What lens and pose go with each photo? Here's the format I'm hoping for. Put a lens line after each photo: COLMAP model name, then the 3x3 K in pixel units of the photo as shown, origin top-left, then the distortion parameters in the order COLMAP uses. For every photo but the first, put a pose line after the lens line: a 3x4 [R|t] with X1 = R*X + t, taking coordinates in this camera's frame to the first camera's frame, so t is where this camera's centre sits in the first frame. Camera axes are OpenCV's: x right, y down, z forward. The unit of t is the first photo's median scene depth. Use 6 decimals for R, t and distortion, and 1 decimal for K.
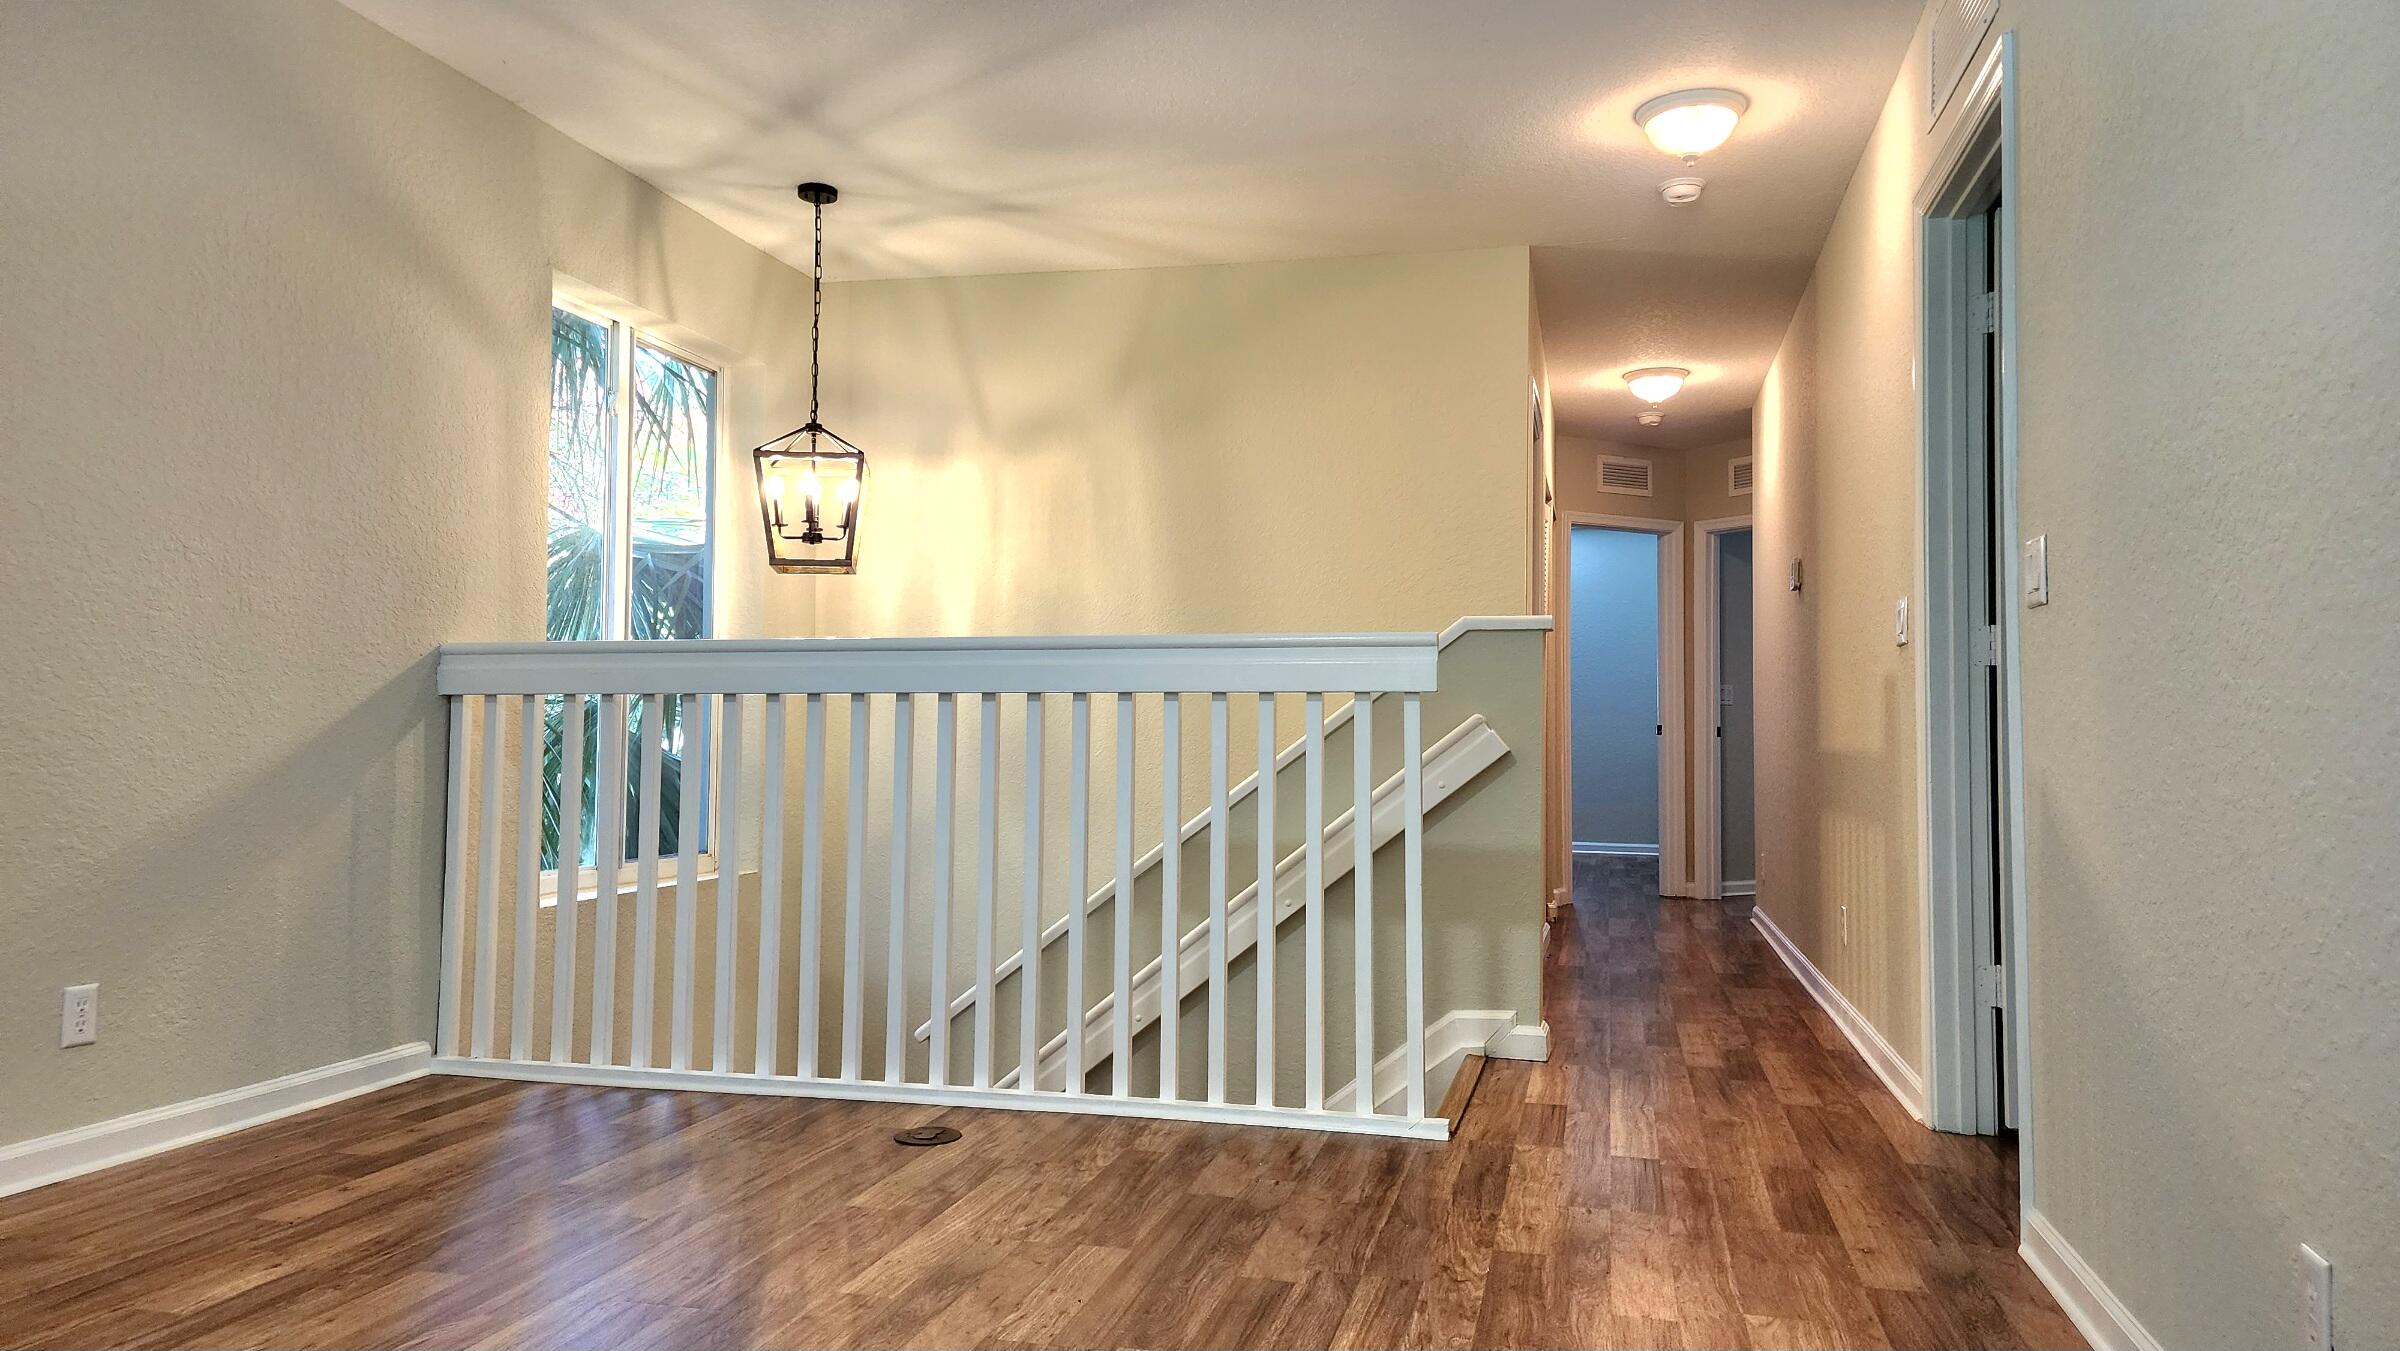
lens RADIAL K [[1646.5, 0, 1195.0], [0, 1646.5, 666.4], [0, 0, 1]] dist [0.063518, 0.000363]
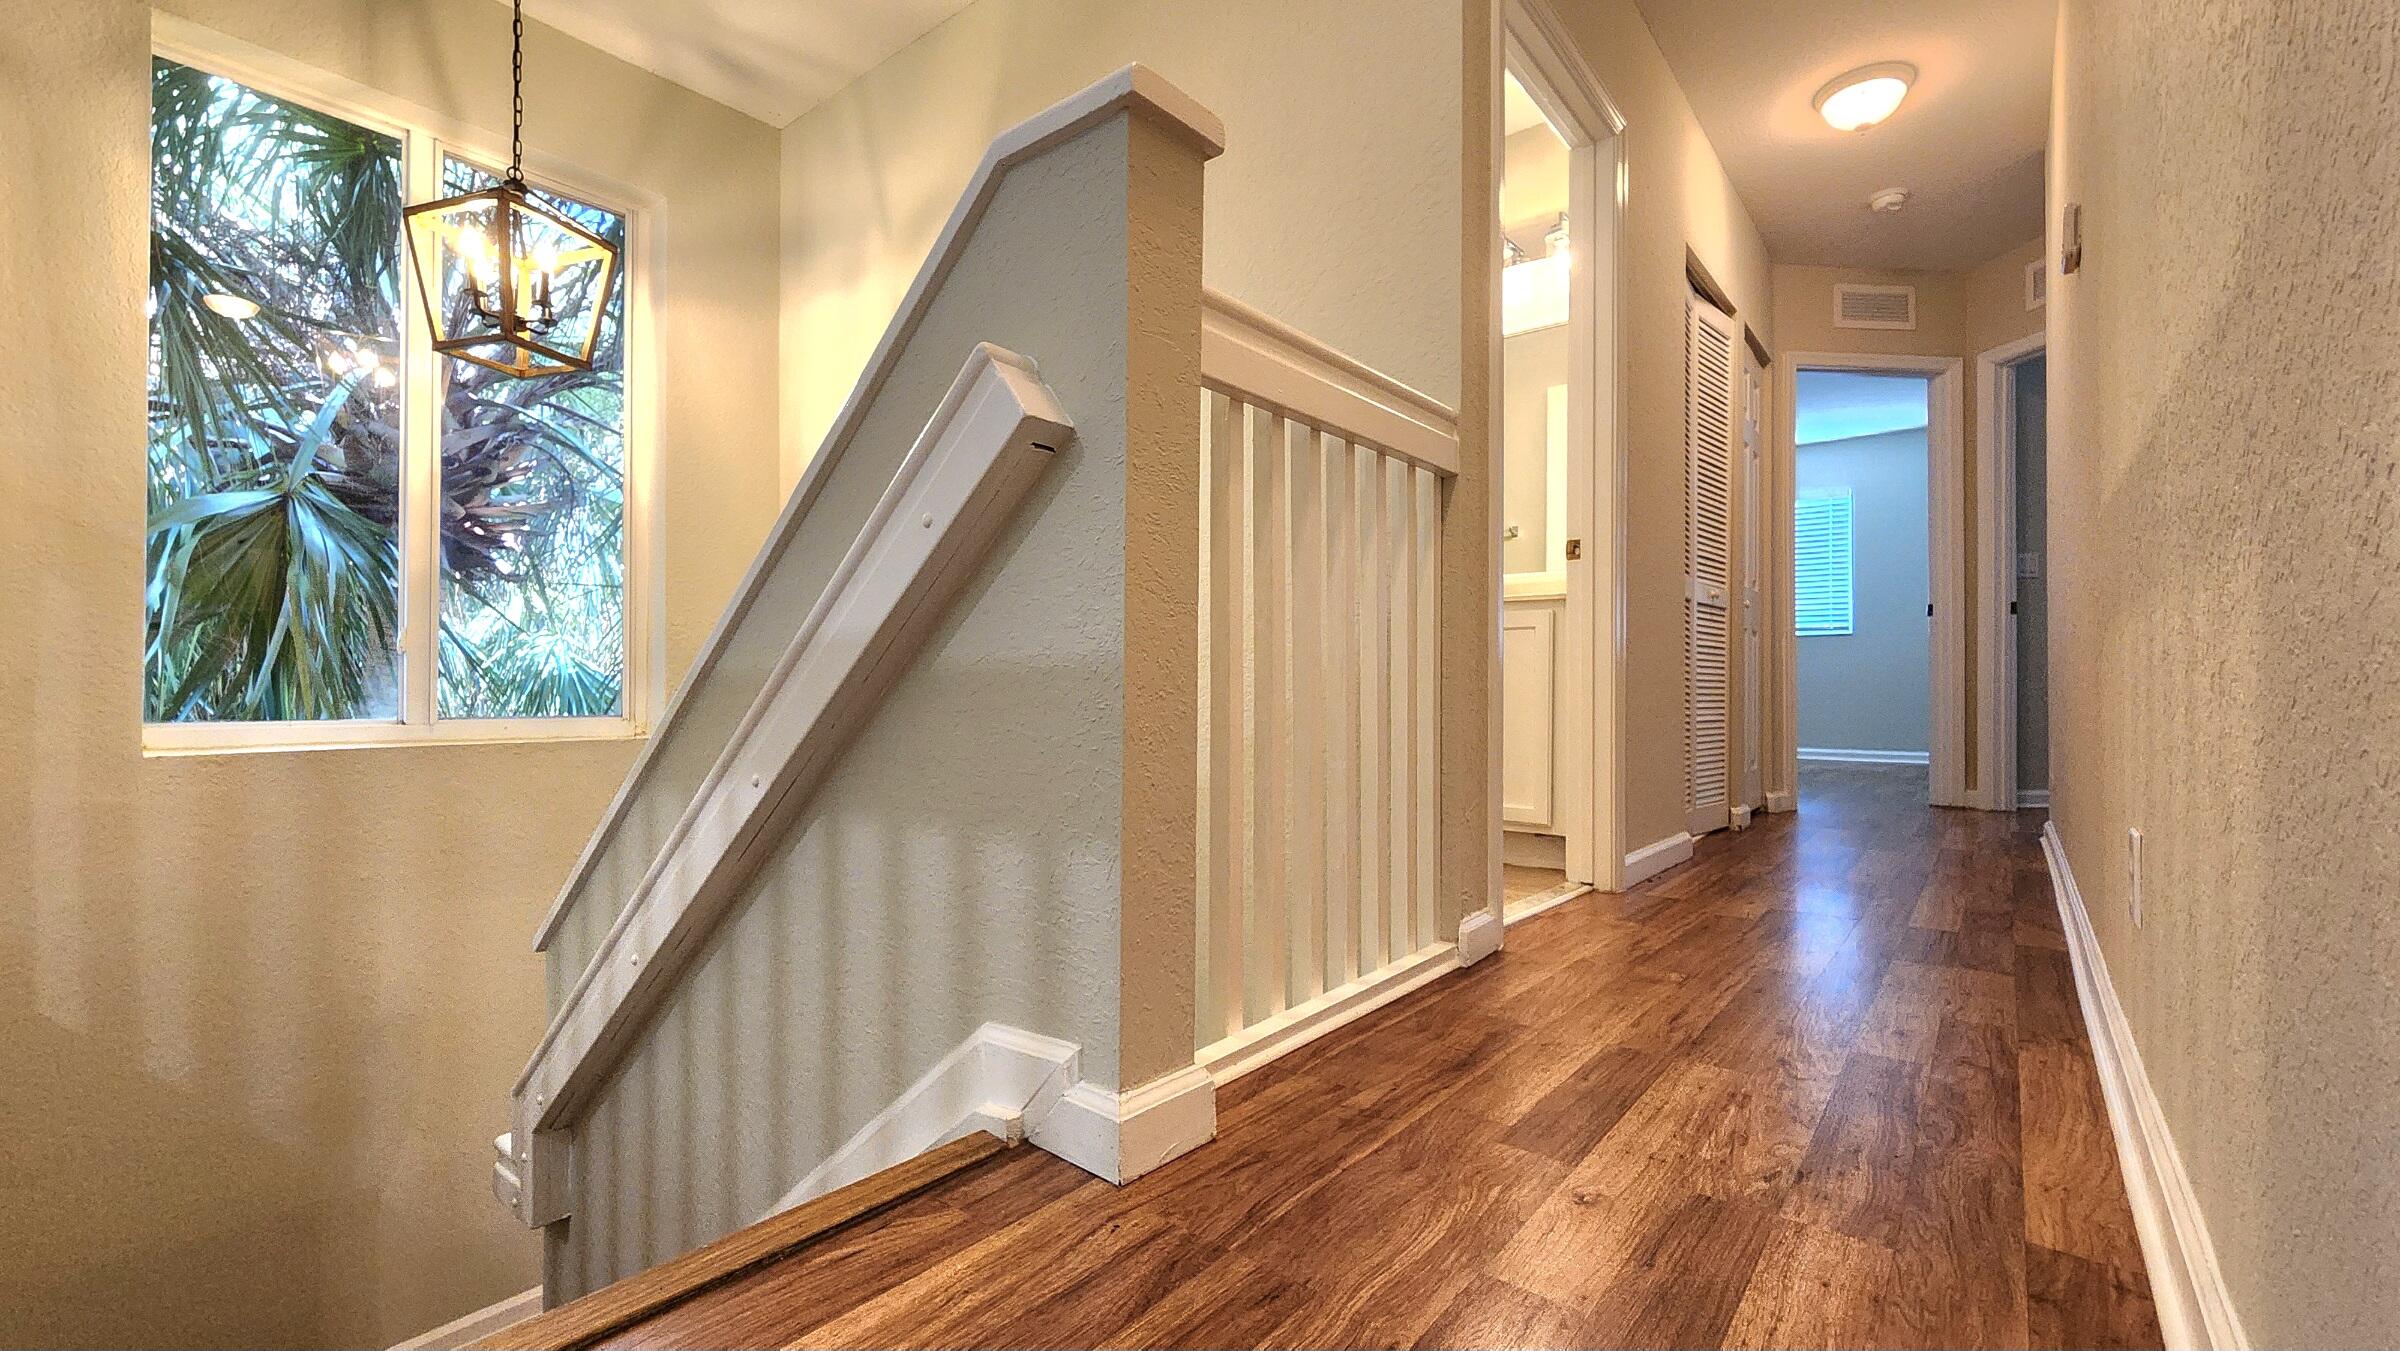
lens RADIAL K [[1004.3, 0, 1201.5], [0, 1004.3, 683.8], [0, 0, 1]] dist [0.009896, 0.000060]
pose [[0.908507, -0.005975, -0.417826, 0.279352], [0.021649, 0.999228, 0.032785, 0.090005], [0.417308, -0.038831, 0.907935, 0.658561]]
